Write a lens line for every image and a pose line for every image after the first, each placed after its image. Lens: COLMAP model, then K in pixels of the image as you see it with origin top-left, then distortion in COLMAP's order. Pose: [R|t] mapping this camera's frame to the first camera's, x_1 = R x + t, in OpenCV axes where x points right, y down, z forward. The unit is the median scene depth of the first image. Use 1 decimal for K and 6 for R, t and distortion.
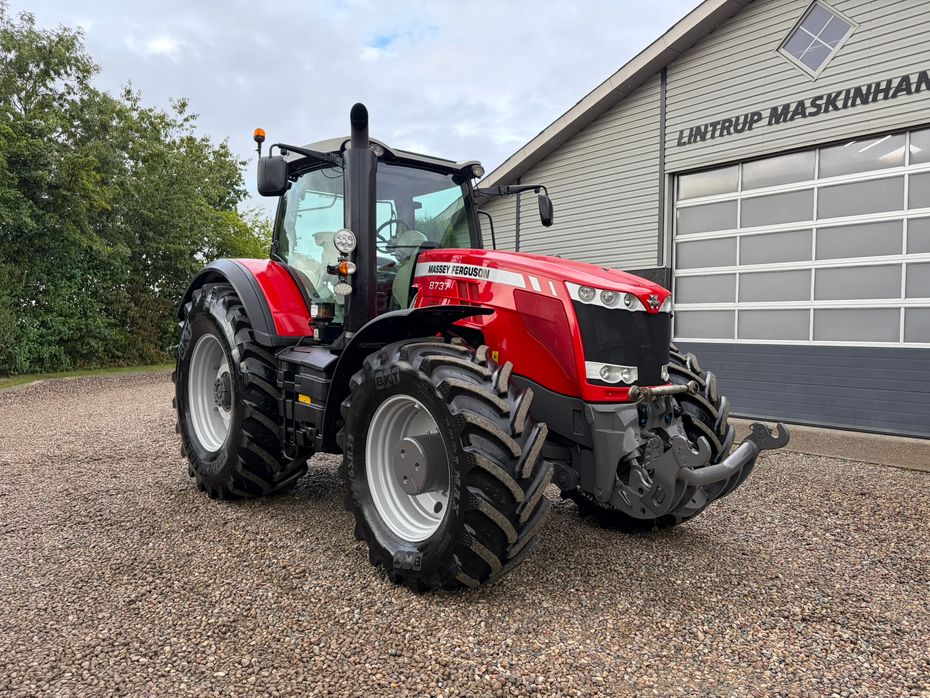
lens RADIAL K [[701.3, 0, 462.8], [0, 701.3, 345.9], [0, 0, 1]] dist [0.057613, -0.063486]
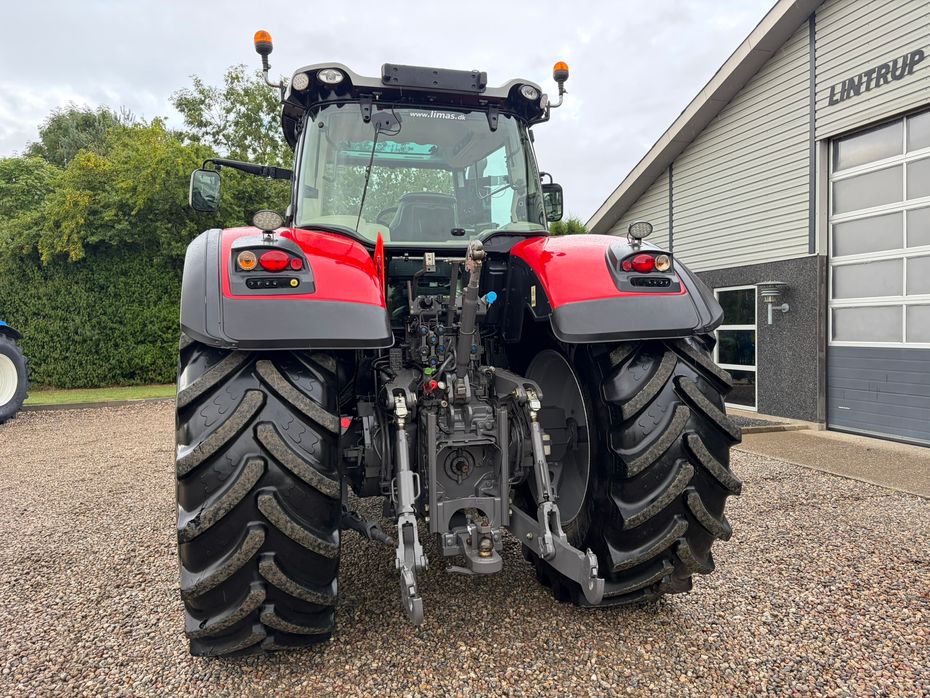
lens RADIAL K [[701.3, 0, 465.5], [0, 701.3, 335.0], [0, 0, 1]] dist [0.057613, -0.063486]
pose [[0.920192, -0.014435, -0.391201, 0.269583], [0.007714, 0.999795, -0.018747, -0.007259], [0.391391, 0.014233, 0.920114, 0.098610]]
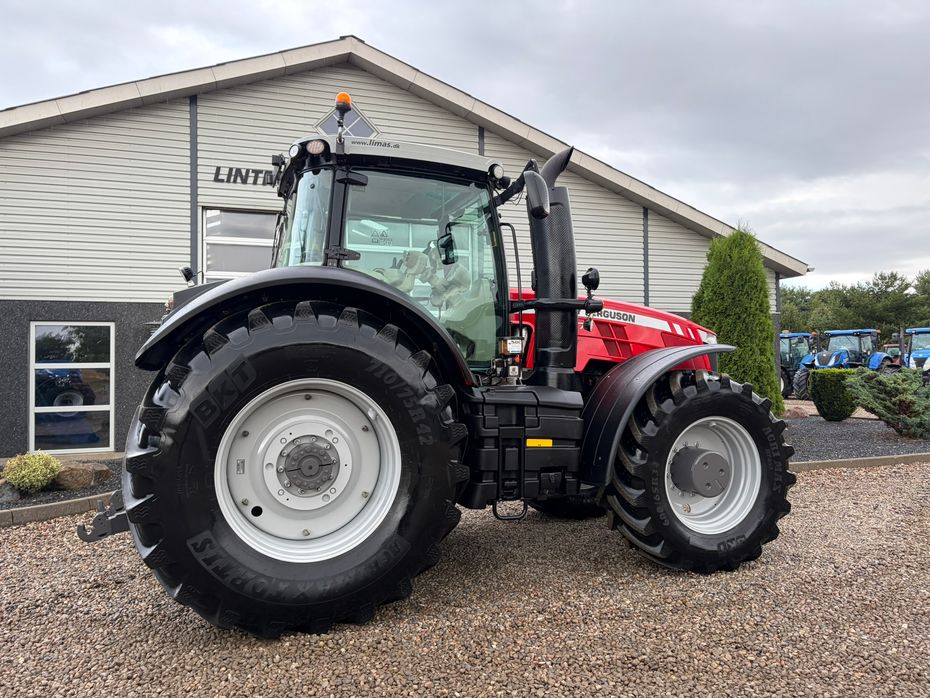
lens RADIAL K [[701.3, 0, 471.2], [0, 701.3, 344.8], [0, 0, 1]] dist [0.057613, -0.063486]
pose [[0.335785, 0.016384, 0.941796, -0.570045], [0.038244, 0.998787, -0.031011, -0.013483], [-0.941162, 0.046431, 0.334752, 0.397355]]
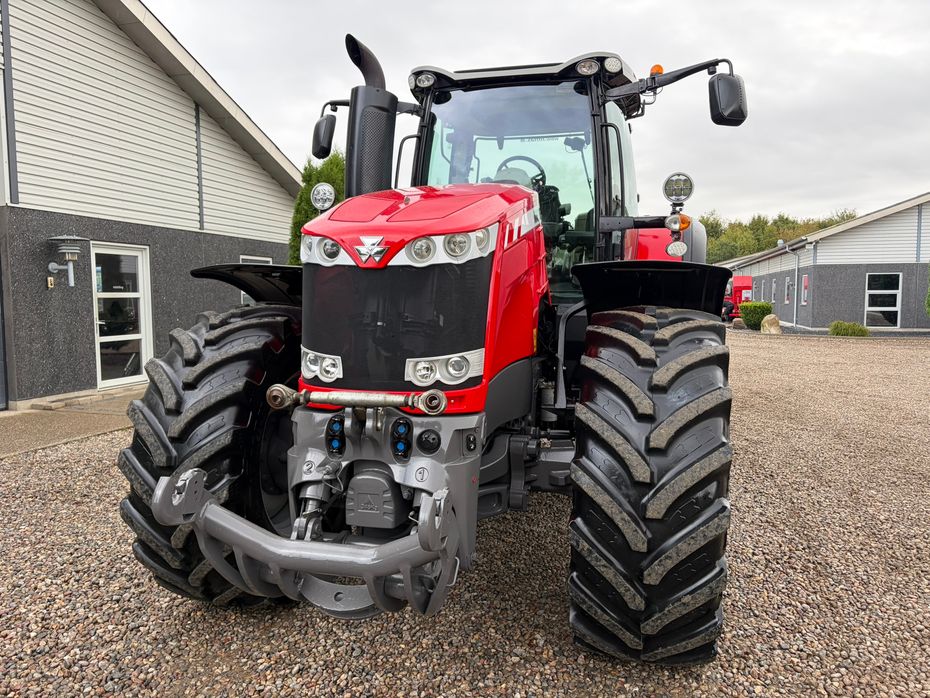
lens RADIAL K [[701.3, 0, 467.8], [0, 701.3, 350.0], [0, 0, 1]] dist [0.057613, -0.063486]
pose [[-0.580221, -0.070169, 0.811431, -0.356641], [0.019303, 0.994817, 0.099830, -0.023867], [-0.814230, 0.073587, -0.575859, 0.859215]]
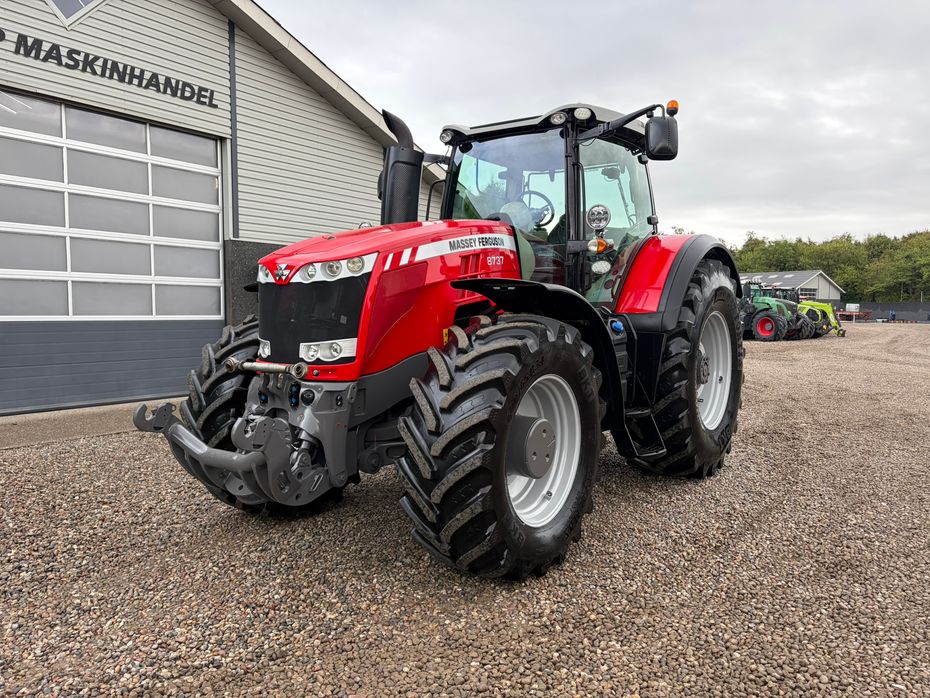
lens RADIAL K [[701.3, 0, 466.9], [0, 701.3, 352.5], [0, 0, 1]] dist [0.057613, -0.063486]
pose [[-0.265342, -0.066811, 0.961837, -0.532226], [0.019773, 0.997009, 0.074709, -0.018261], [-0.963952, 0.038842, -0.263227, 0.749401]]
